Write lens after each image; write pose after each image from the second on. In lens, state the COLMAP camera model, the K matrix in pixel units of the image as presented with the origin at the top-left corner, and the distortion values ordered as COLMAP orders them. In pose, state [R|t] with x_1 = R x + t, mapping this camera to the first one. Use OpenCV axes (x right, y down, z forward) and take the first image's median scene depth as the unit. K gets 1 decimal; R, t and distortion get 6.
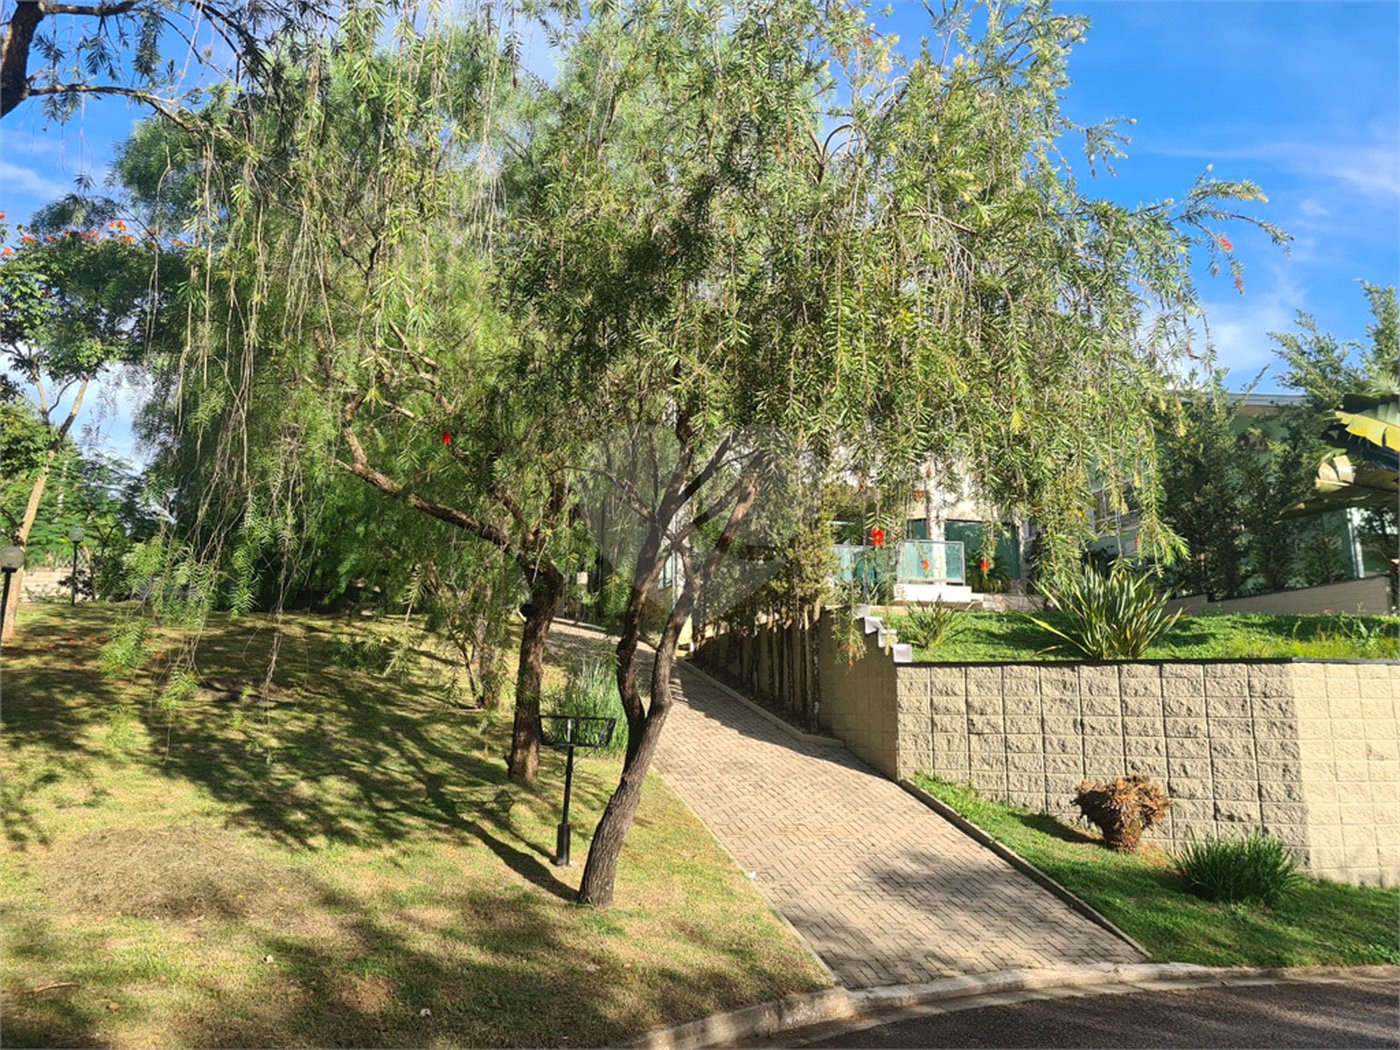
lens RADIAL K [[1045.3, 0, 699.7], [0, 1045.3, 523.3], [0, 0, 1]] dist [0.005809, 0.002976]
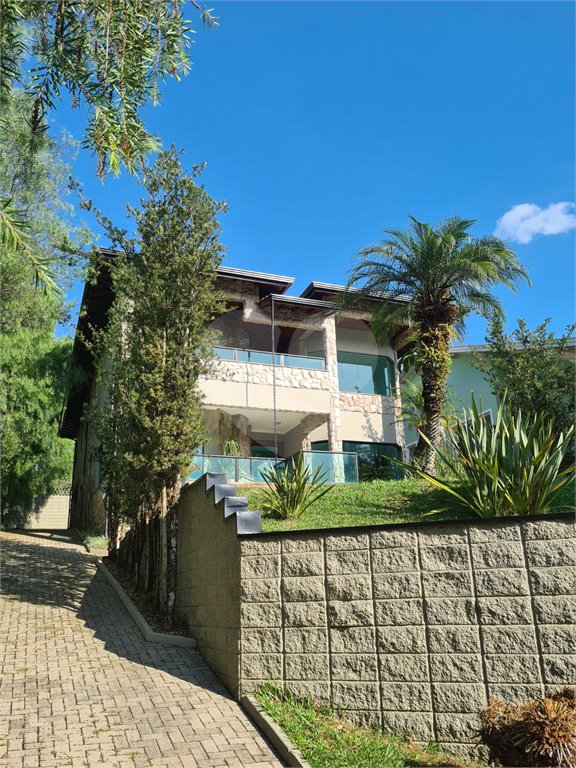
lens RADIAL K [[688.7, 0, 288.6], [0, 688.7, 384.3], [0, 0, 1]] dist [0.040439, -0.001096]
pose [[0.991718, 0.000564, 0.128432, 0.167471], [0.016000, 0.991658, -0.127903, 0.093640], [-0.127433, 0.128898, 0.983436, 0.505106]]
